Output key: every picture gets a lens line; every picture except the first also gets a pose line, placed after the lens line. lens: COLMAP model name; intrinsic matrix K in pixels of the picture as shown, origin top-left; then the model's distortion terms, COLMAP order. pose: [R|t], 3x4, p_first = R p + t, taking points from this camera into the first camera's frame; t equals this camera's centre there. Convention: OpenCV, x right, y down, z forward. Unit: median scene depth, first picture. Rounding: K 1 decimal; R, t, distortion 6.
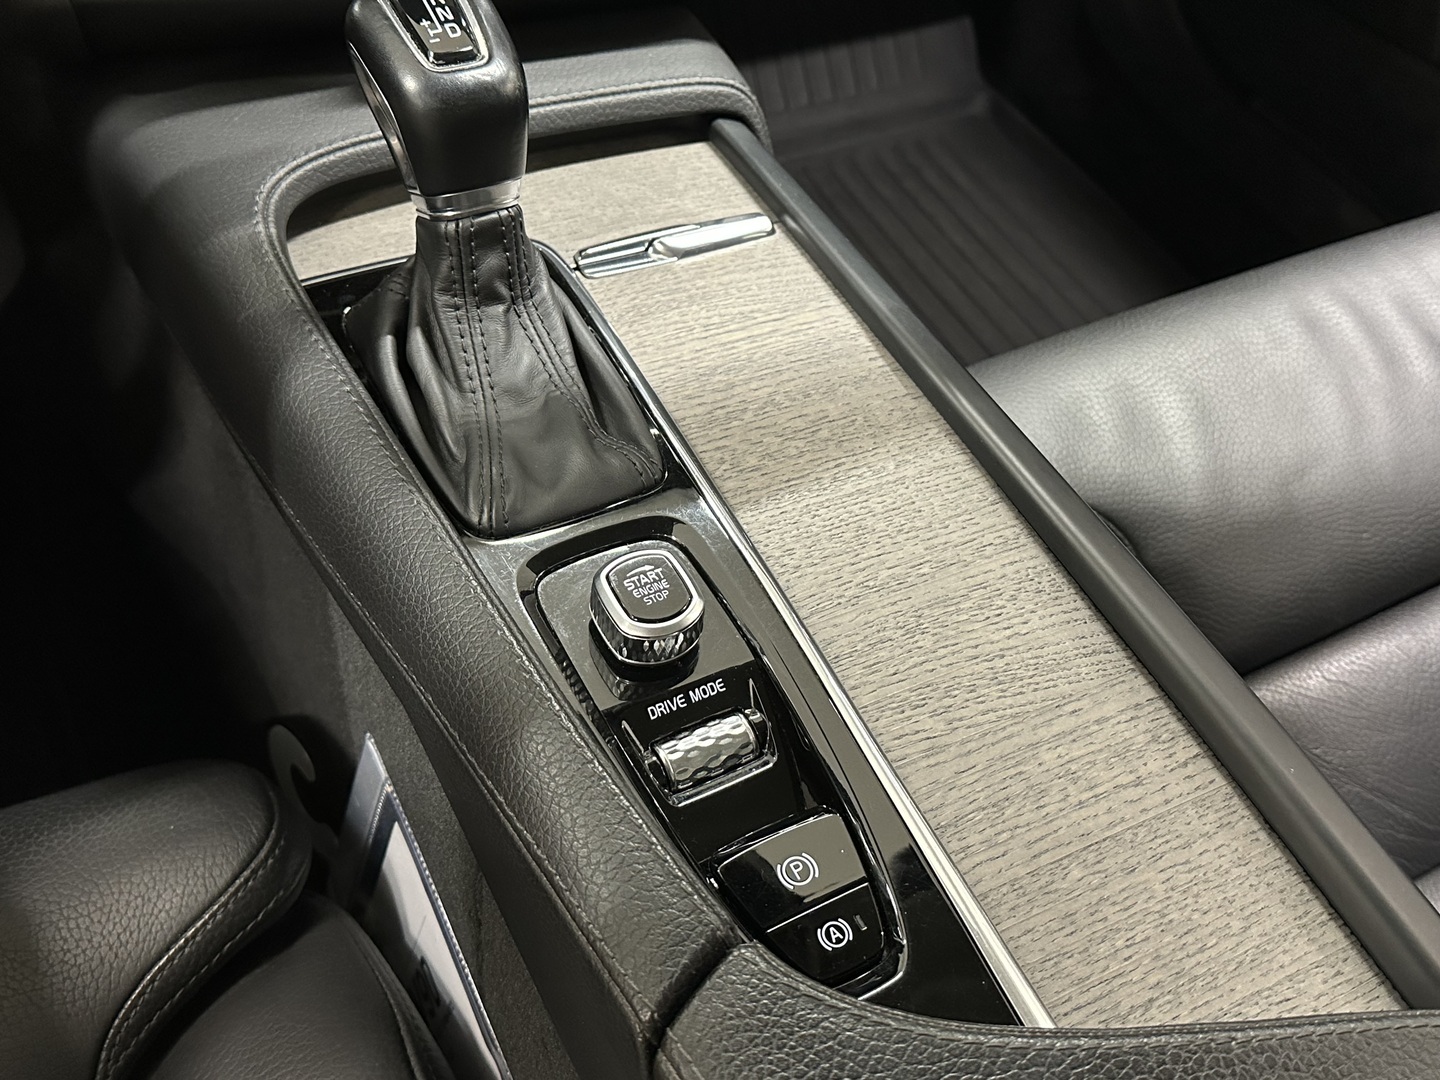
lens RADIAL K [[1368.7, 0, 719.1], [0, 1368.7, 542.4], [0, 0, 1]] dist [0.023675, 0.000000]
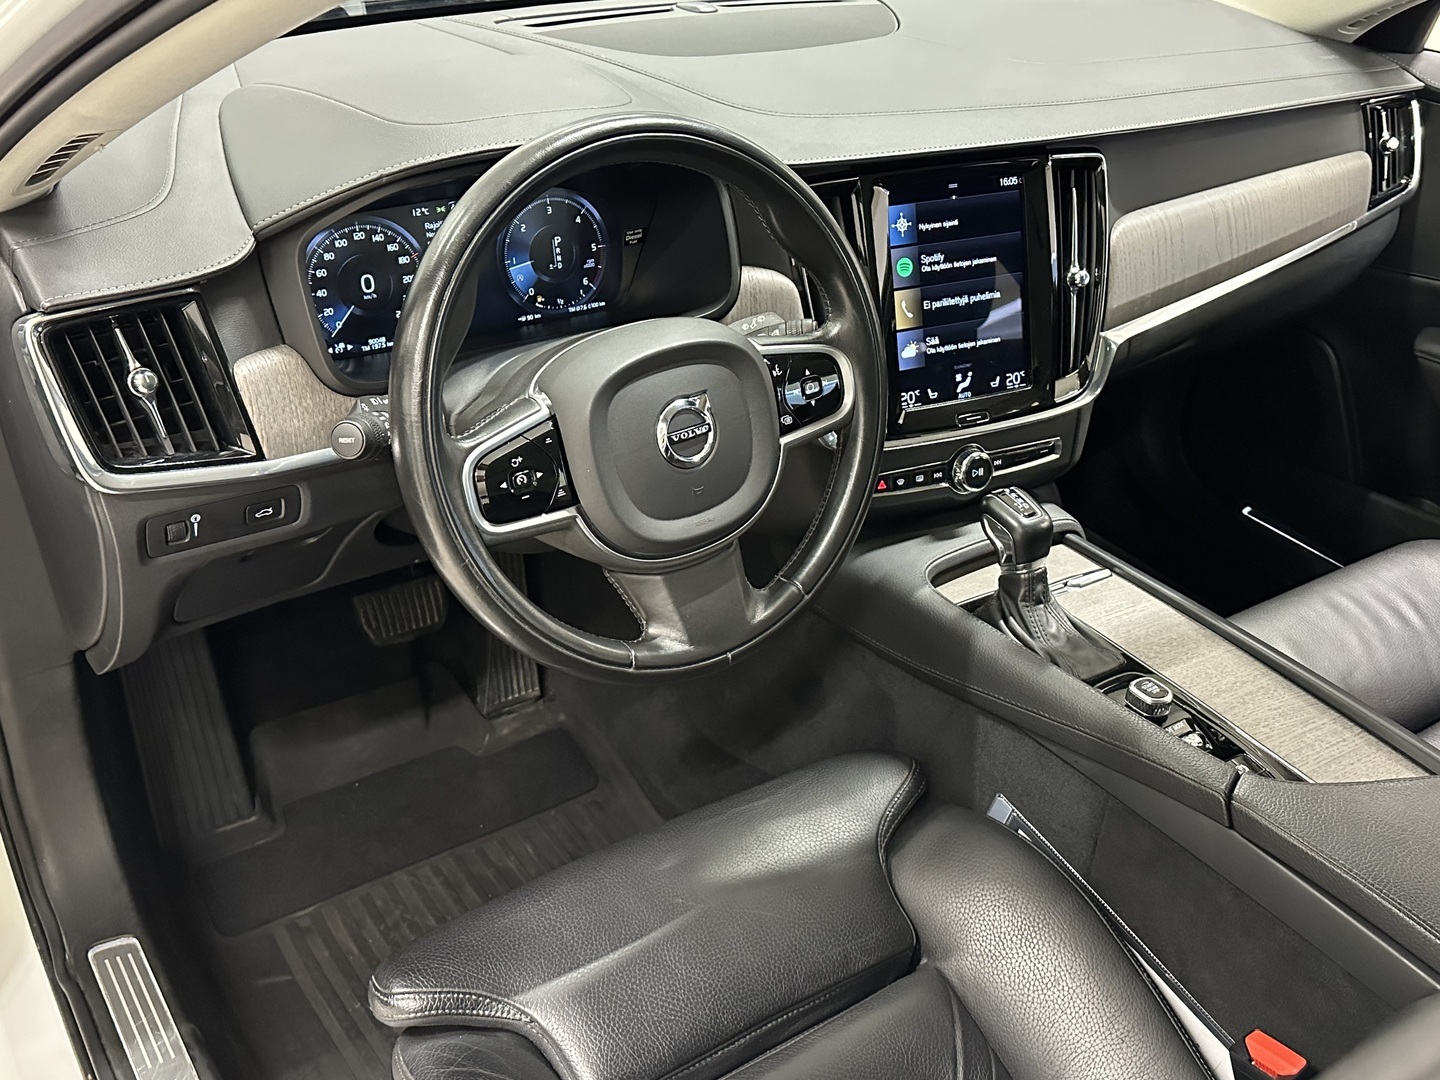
lens RADIAL K [[1424.9, 0, 719.5], [0, 1424.9, 537.8], [0, 0, 1]] dist [0.061167, 0.000000]
pose [[0.994057, -0.076634, 0.077317, -0.954078], [0.096573, 0.948593, -0.301405, 0.451486], [-0.050245, 0.307081, 0.950356, -1.531283]]
